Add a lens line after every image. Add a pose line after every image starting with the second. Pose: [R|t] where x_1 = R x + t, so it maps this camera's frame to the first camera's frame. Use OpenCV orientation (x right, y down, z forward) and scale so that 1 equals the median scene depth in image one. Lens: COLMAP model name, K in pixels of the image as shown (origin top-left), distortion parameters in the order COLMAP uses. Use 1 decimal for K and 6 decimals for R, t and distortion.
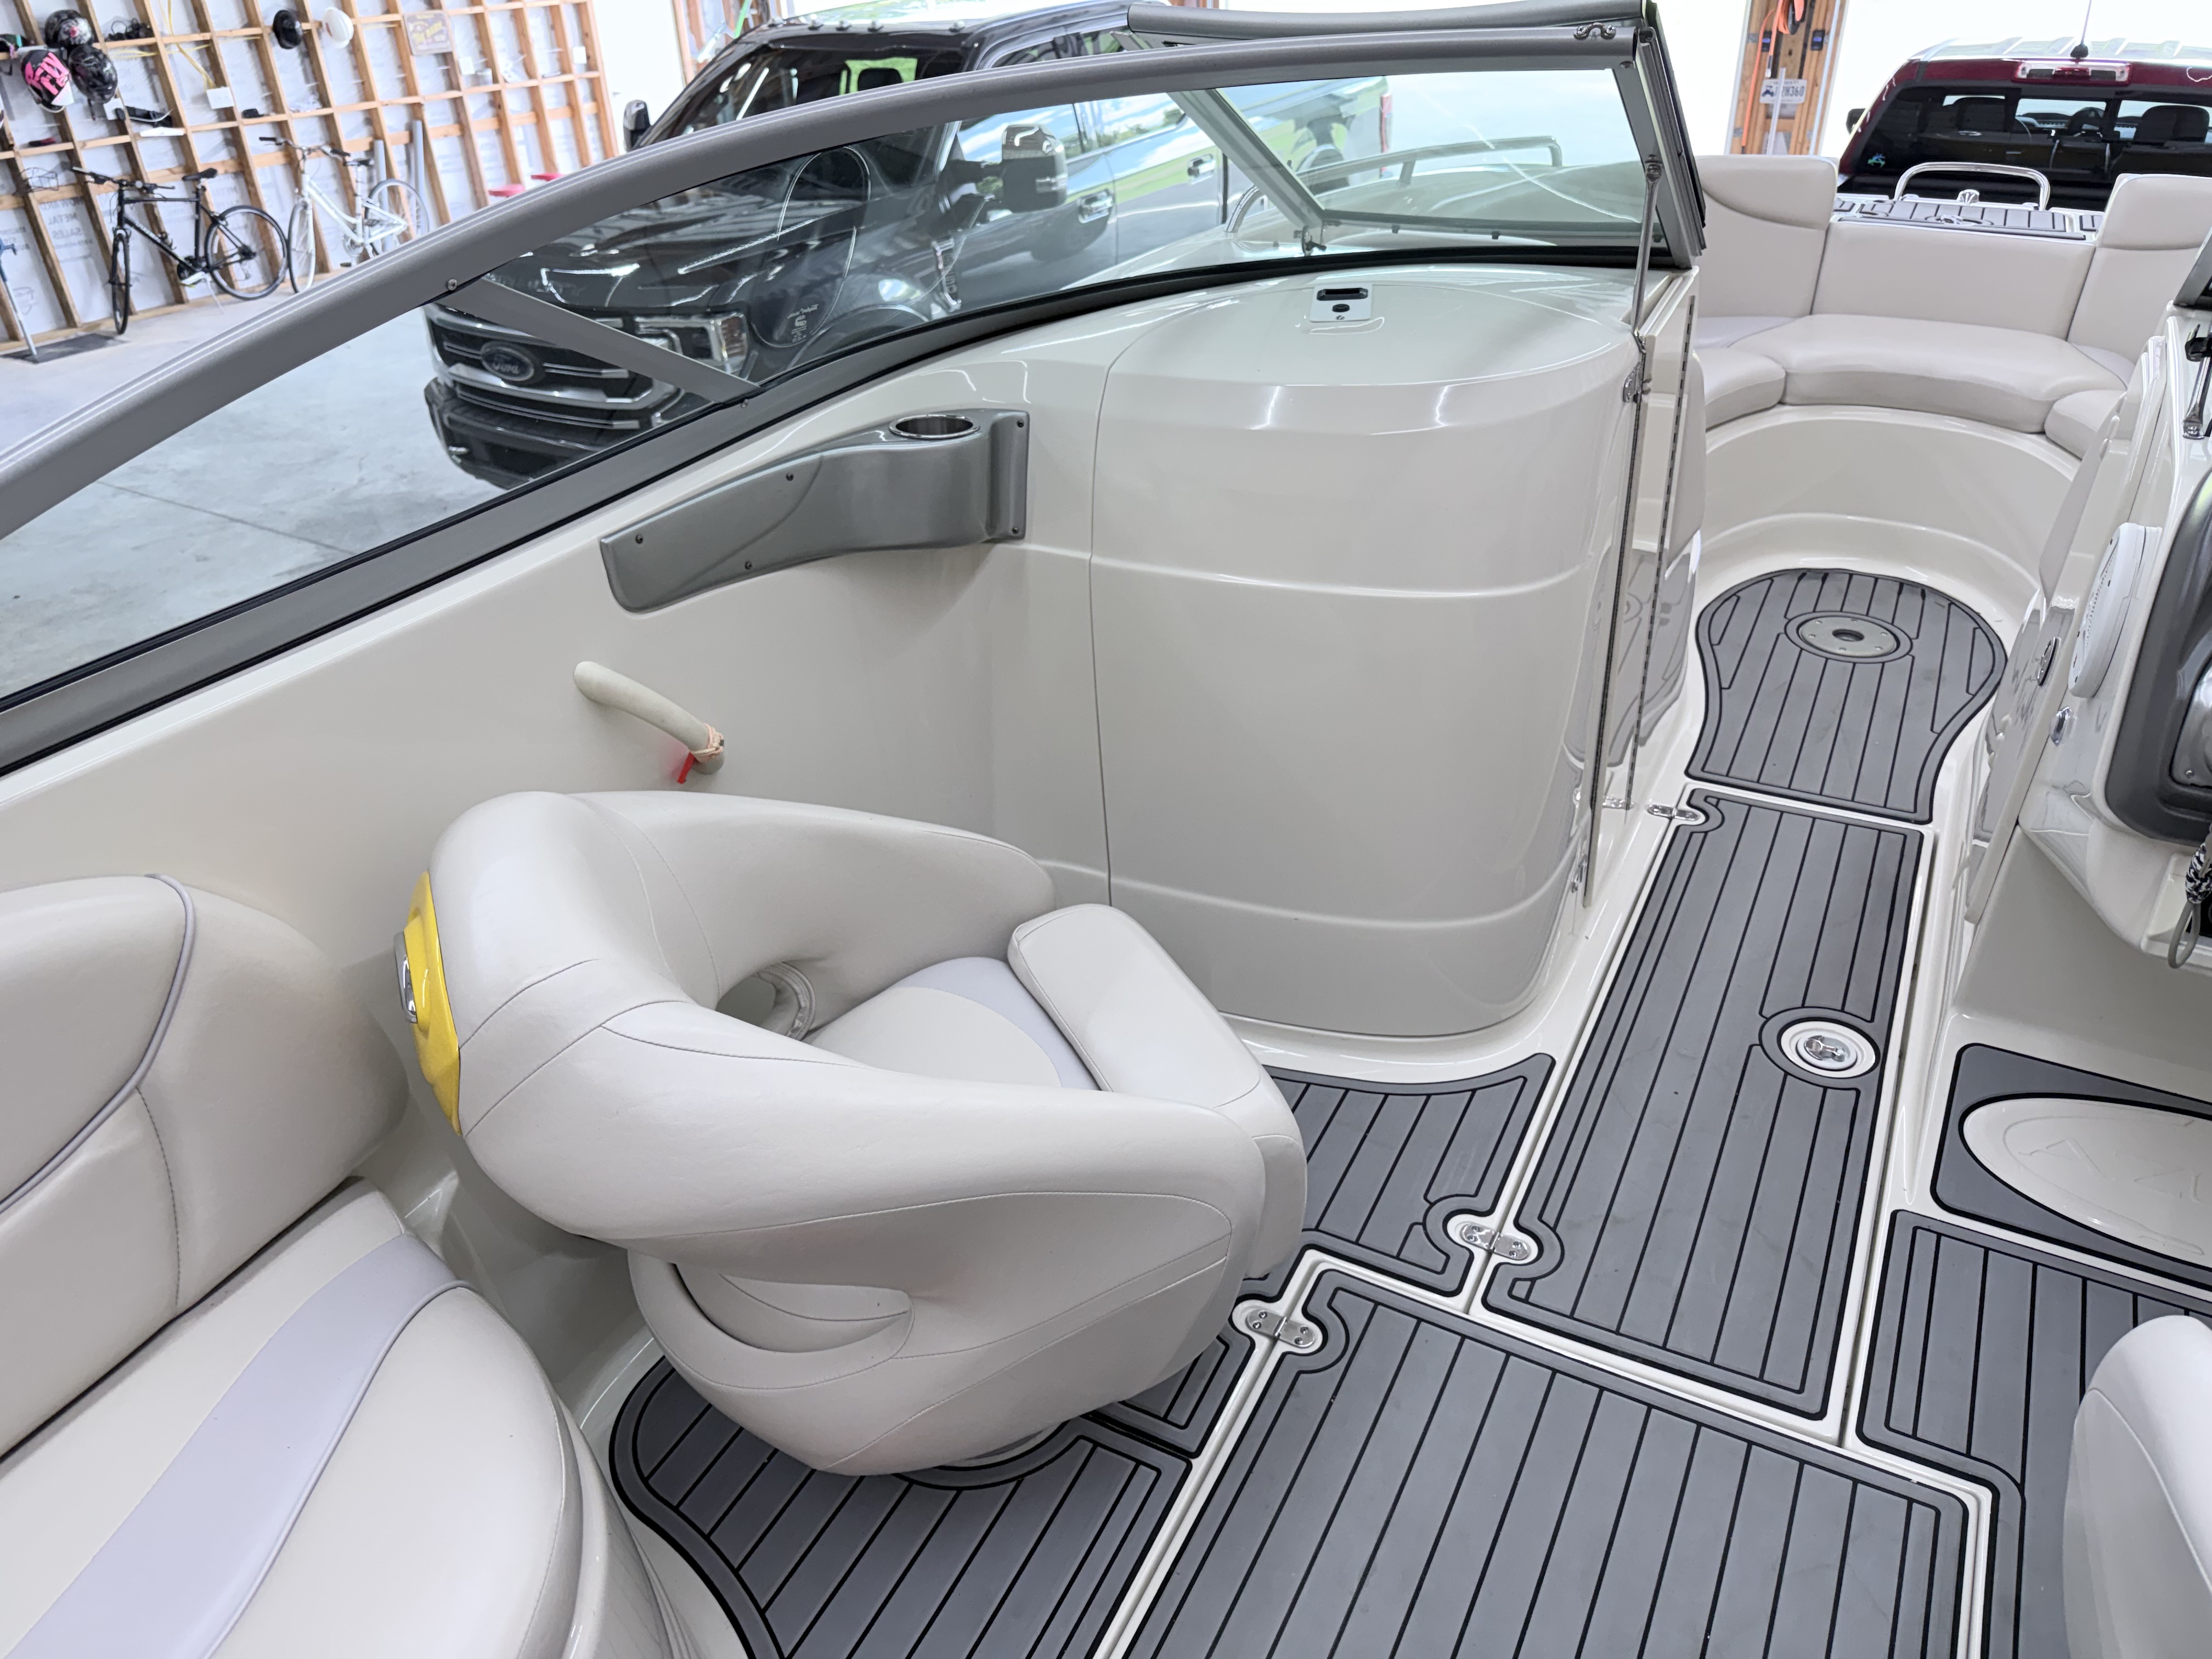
lens RADIAL K [[1548.2, 0, 1107.0], [0, 1548.2, 837.7], [0, 0, 1]] dist [0.027906, -0.056317]
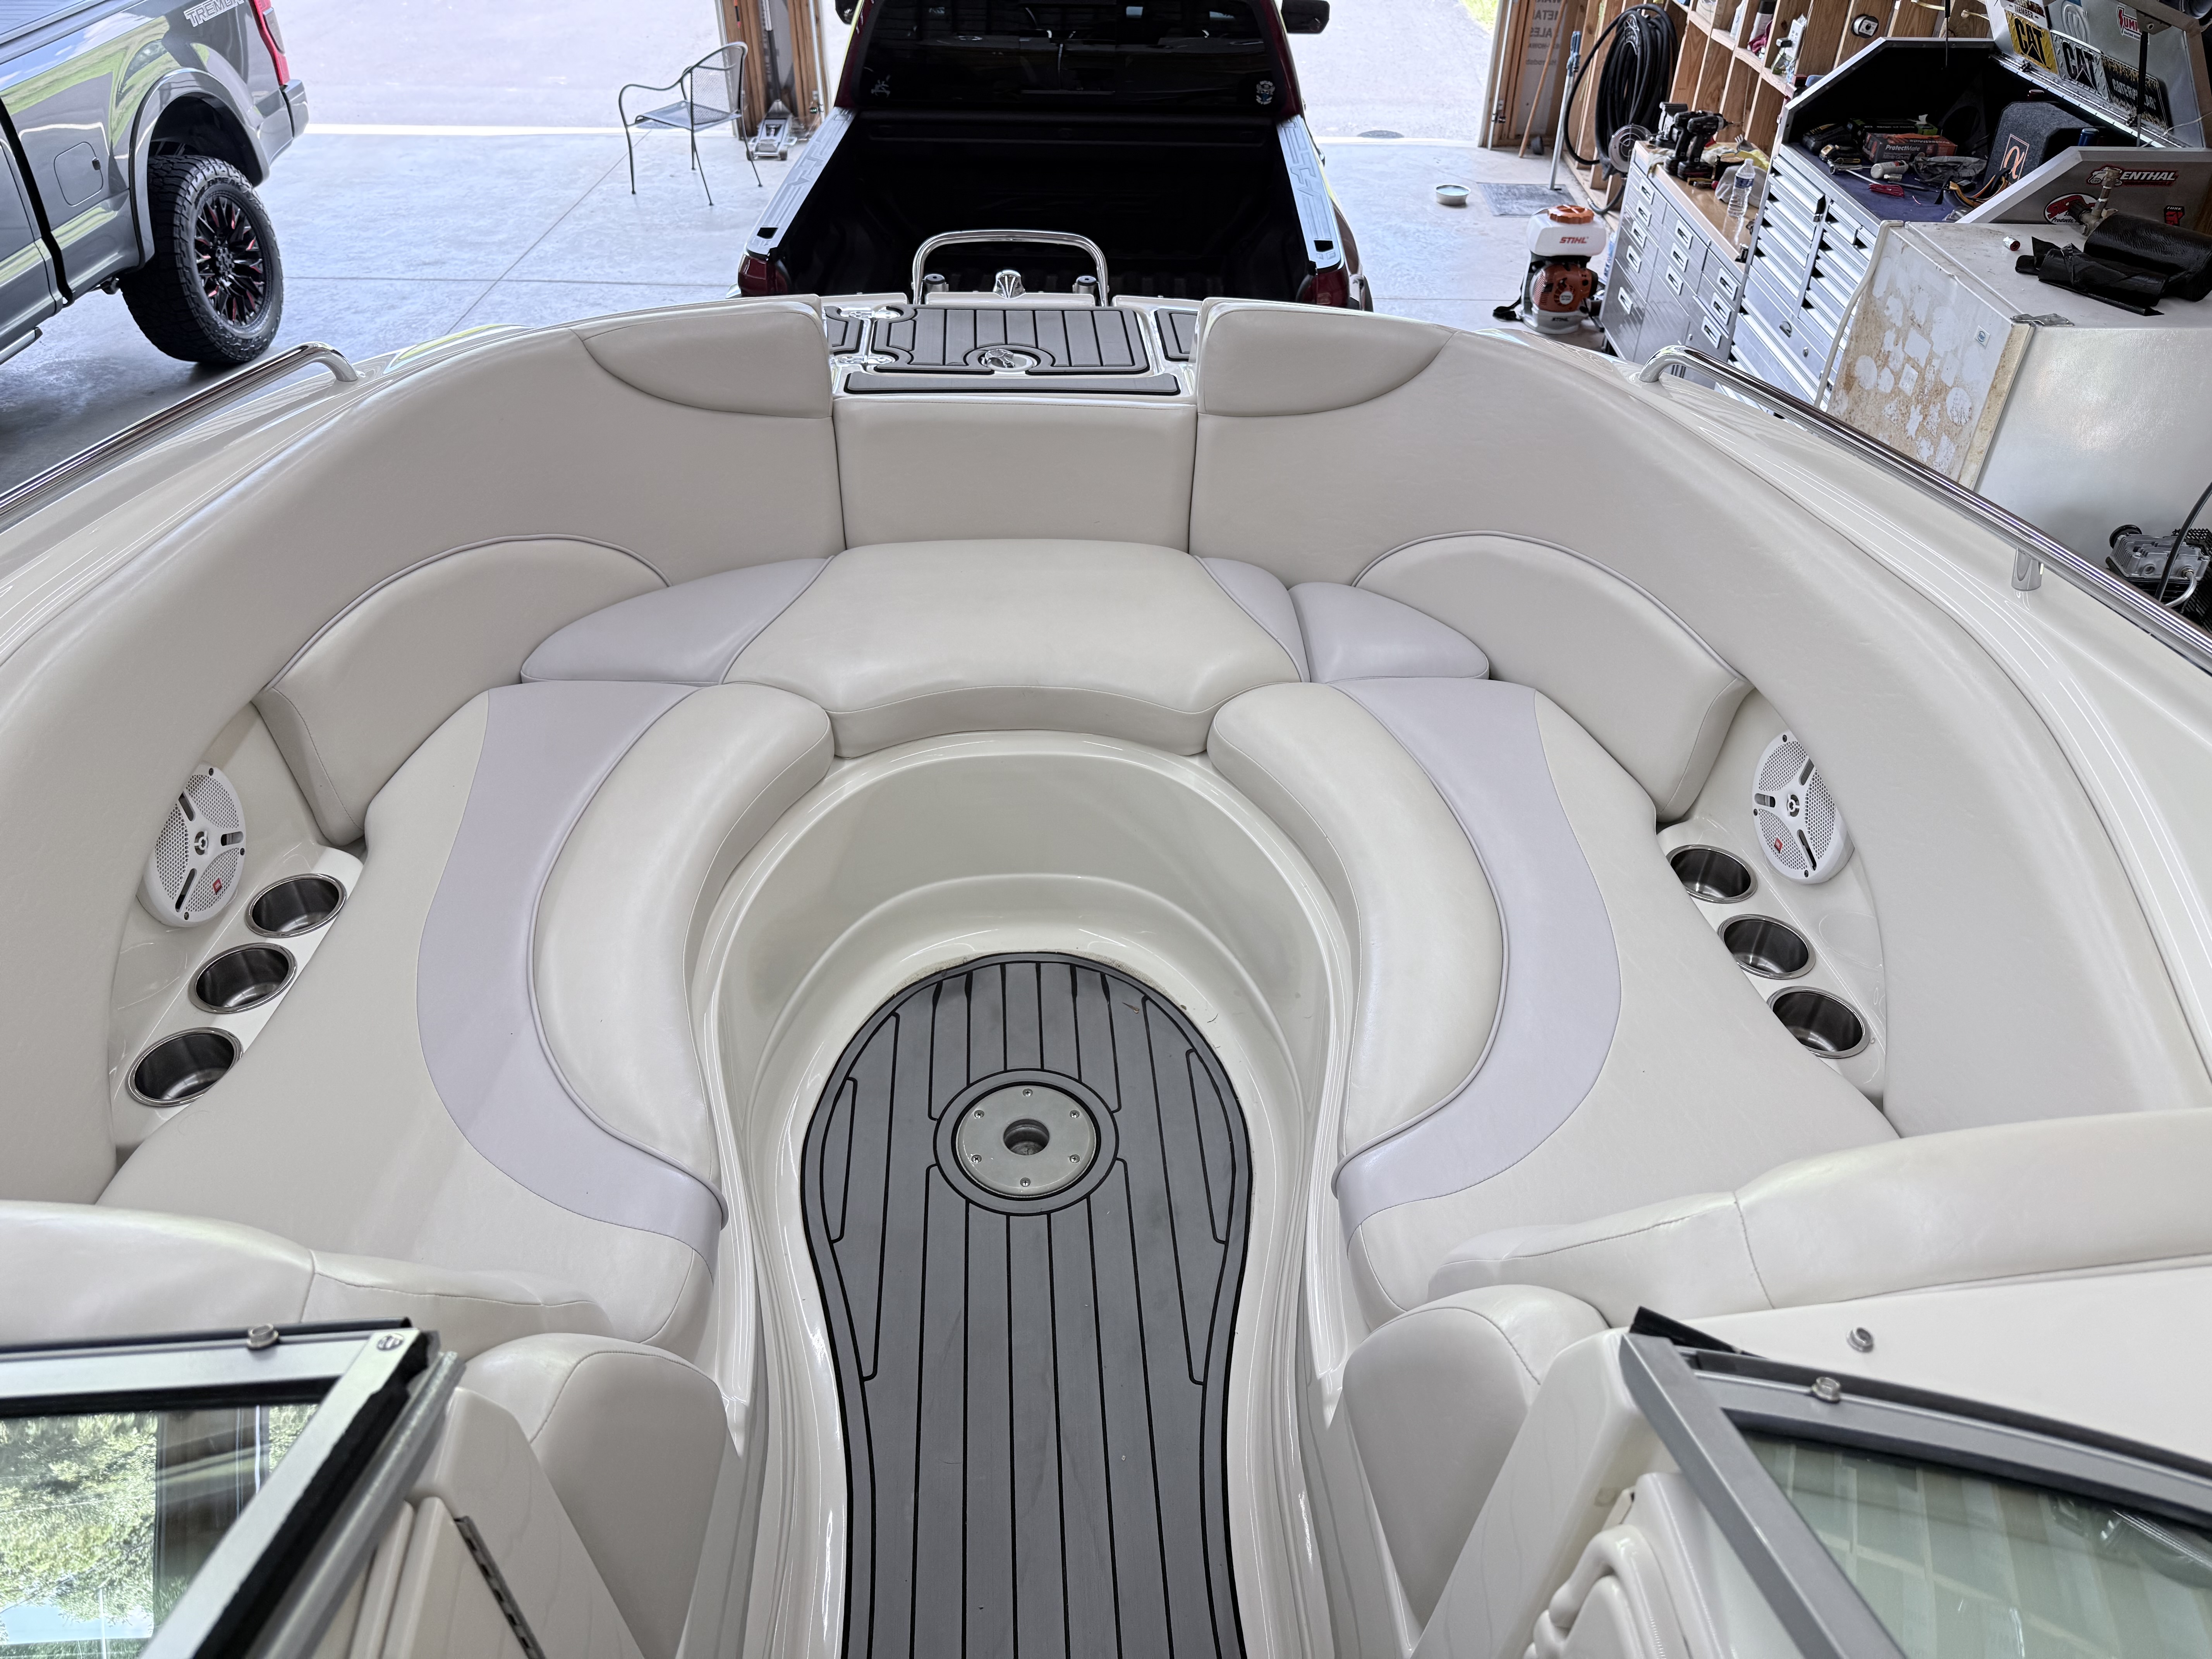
lens RADIAL K [[1548.2, 0, 1107.0], [0, 1548.2, 837.7], [0, 0, 1]] dist [0.027906, -0.056317]
pose [[0.855526, -0.292336, 0.427335, 0.296477], [0.250038, 0.956004, 0.153416, -0.372244], [-0.453383, -0.024402, 0.890982, 0.462259]]
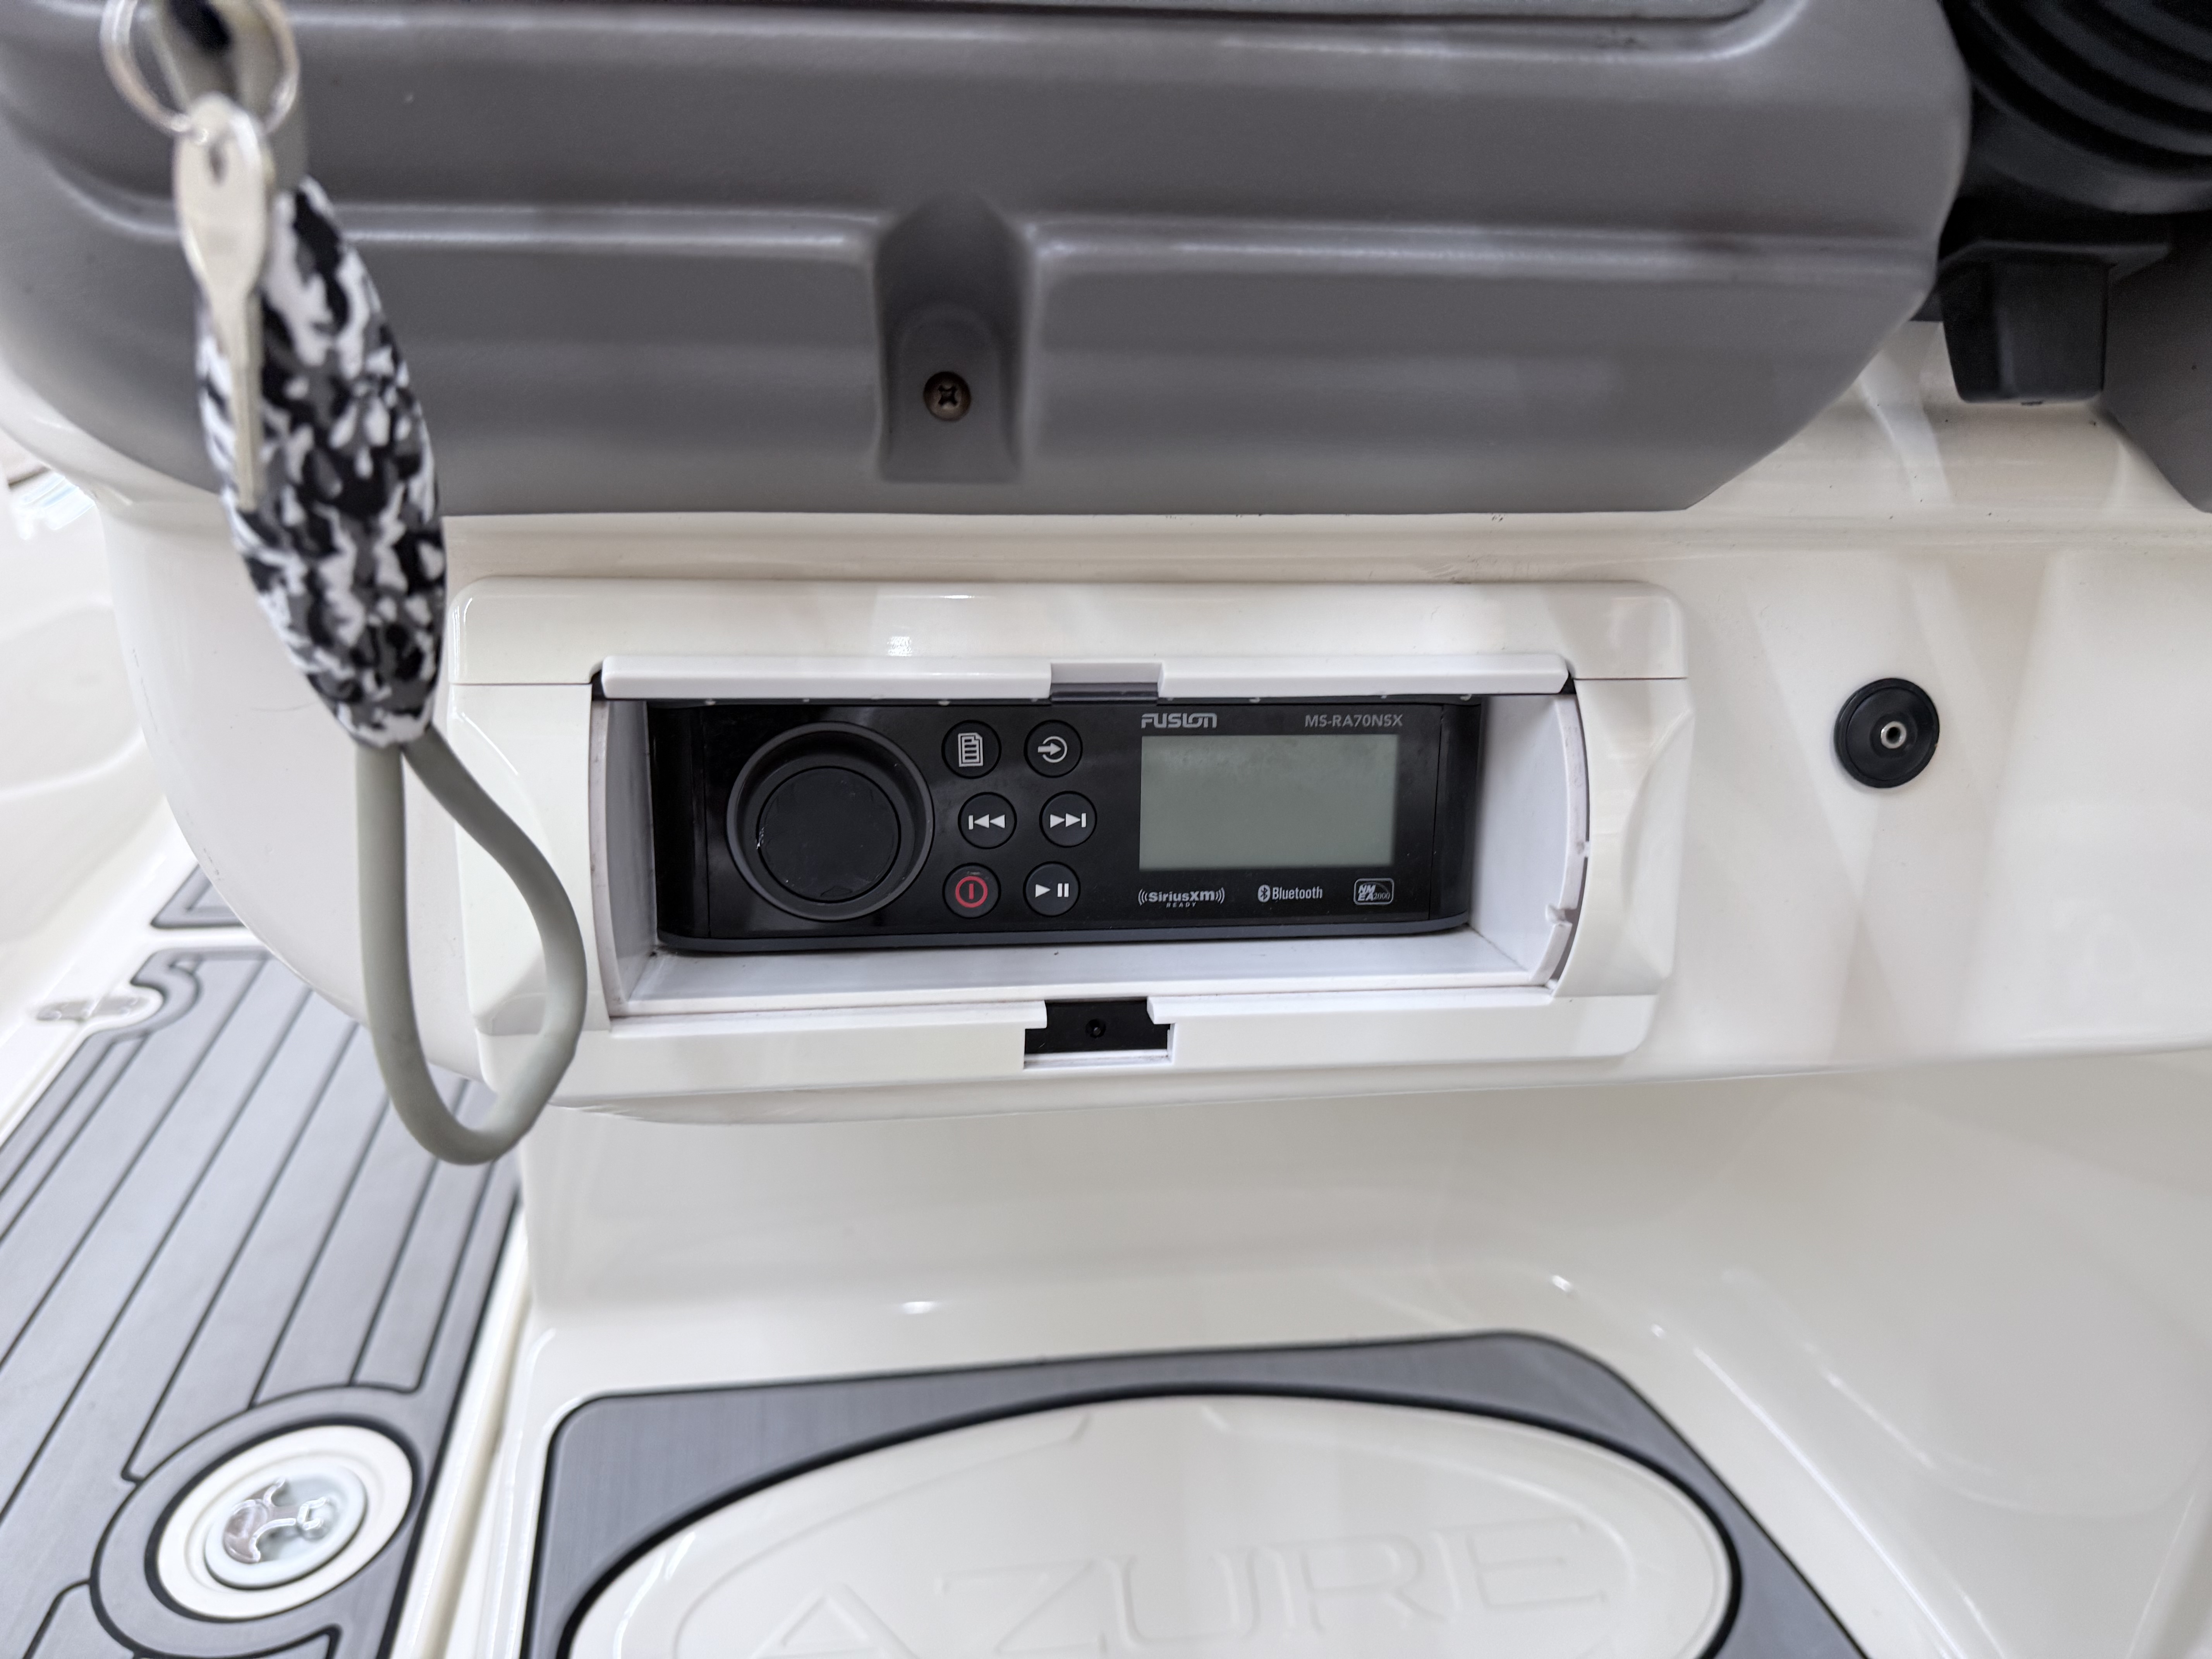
lens RADIAL K [[1548.2, 0, 1107.0], [0, 1548.2, 837.7], [0, 0, 1]] dist [0.027906, -0.056317]
pose [[0.804113, -0.182782, 0.565680, 0.325348], [0.261841, 0.963182, -0.060985, 0.038791], [-0.533706, 0.197157, 0.822367, 0.409689]]
